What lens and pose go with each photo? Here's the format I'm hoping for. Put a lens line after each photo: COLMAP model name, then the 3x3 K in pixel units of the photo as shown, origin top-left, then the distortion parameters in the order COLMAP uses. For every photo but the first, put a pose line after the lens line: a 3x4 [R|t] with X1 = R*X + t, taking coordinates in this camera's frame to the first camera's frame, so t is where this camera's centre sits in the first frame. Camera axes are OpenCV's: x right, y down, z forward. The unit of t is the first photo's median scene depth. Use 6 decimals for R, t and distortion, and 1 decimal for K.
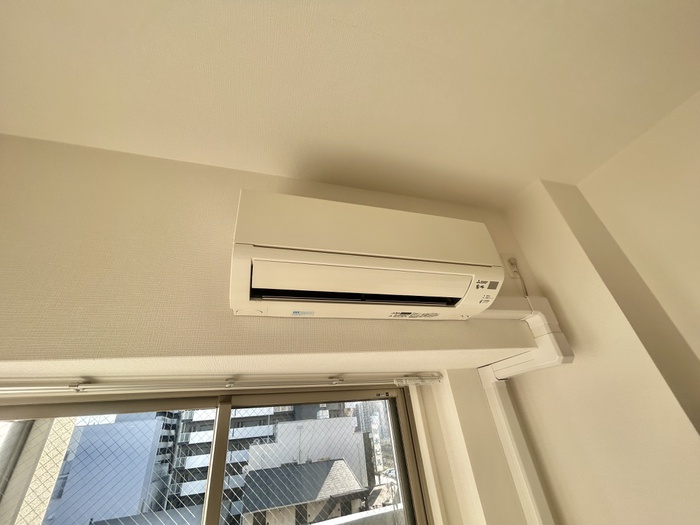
lens RADIAL K [[284.0, 0, 351.8], [0, 284.0, 261.3], [0, 0, 1]] dist [-0.000683, -0.000484]
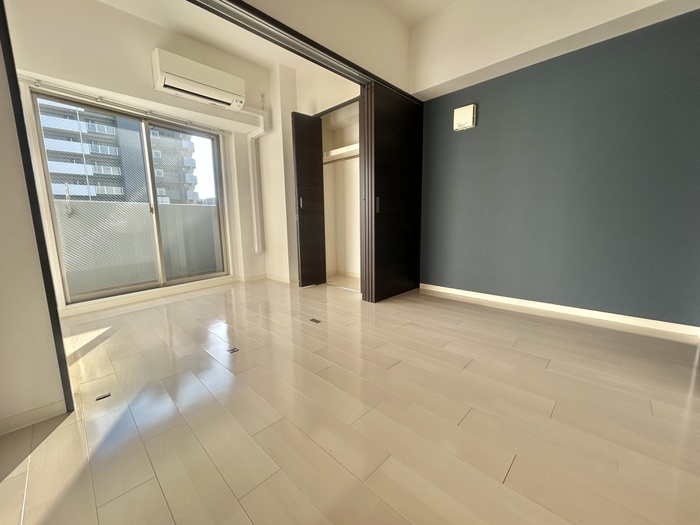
lens RADIAL K [[284.0, 0, 352.3], [0, 284.0, 264.0], [0, 0, 1]] dist [-0.000683, -0.000484]
pose [[0.875071, 0.009777, 0.483895, 0.021668], [-0.302506, 0.791498, 0.531056, -0.500539], [-0.377810, -0.611093, 0.695575, -2.610250]]
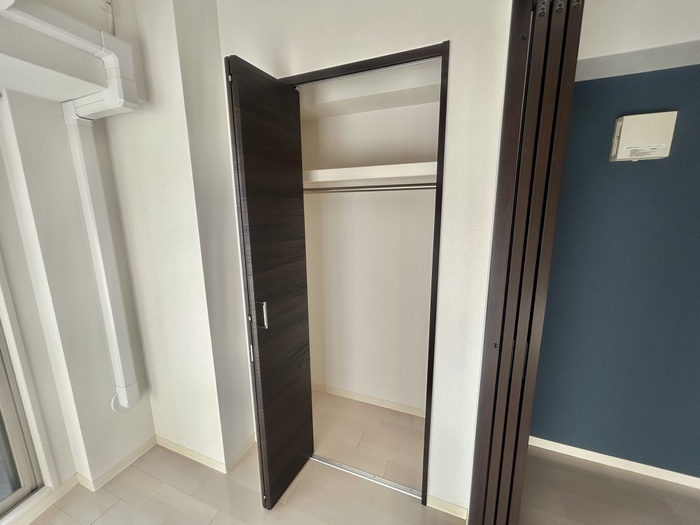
lens RADIAL K [[284.0, 0, 354.6], [0, 284.0, 266.0], [0, 0, 1]] dist [-0.000683, -0.000484]
pose [[0.638945, -0.059545, 0.766945, 0.386858], [-0.435127, 0.794195, 0.424168, -0.024987], [-0.634361, -0.604738, 0.481537, -0.518368]]
